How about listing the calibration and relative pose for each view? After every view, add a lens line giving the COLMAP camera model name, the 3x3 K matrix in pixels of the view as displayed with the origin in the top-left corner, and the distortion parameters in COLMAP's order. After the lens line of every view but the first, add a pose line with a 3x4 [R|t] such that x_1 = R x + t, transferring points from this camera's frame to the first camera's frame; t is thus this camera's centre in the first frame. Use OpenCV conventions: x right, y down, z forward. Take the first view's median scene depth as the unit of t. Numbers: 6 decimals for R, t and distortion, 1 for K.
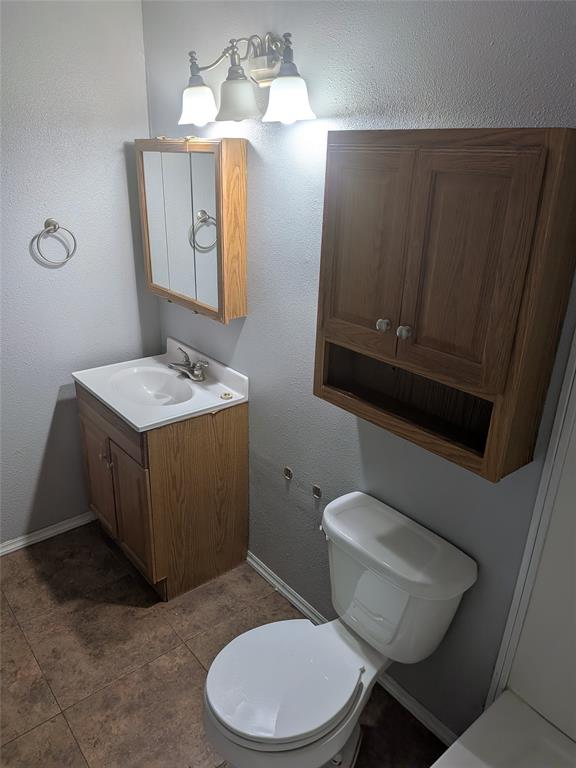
lens RADIAL K [[552.5, 0, 288.0], [0, 552.5, 384.0], [0, 0, 1]] dist [0.098837, -0.181250]
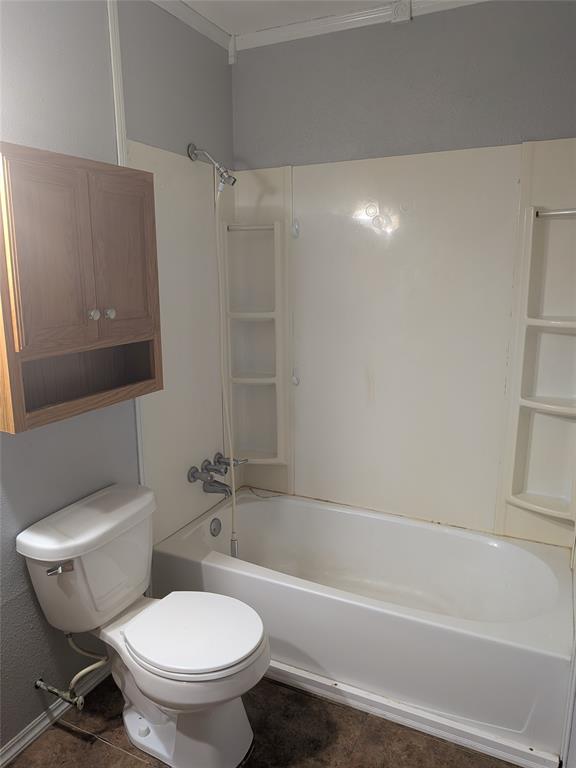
lens RADIAL K [[552.5, 0, 288.0], [0, 552.5, 384.0], [0, 0, 1]] dist [0.098837, -0.181250]
pose [[-0.423724, -0.204935, 0.882304, -1.058228], [0.342228, 0.865649, 0.365420, -0.264097], [-0.838653, 0.456786, -0.296662, 1.028573]]
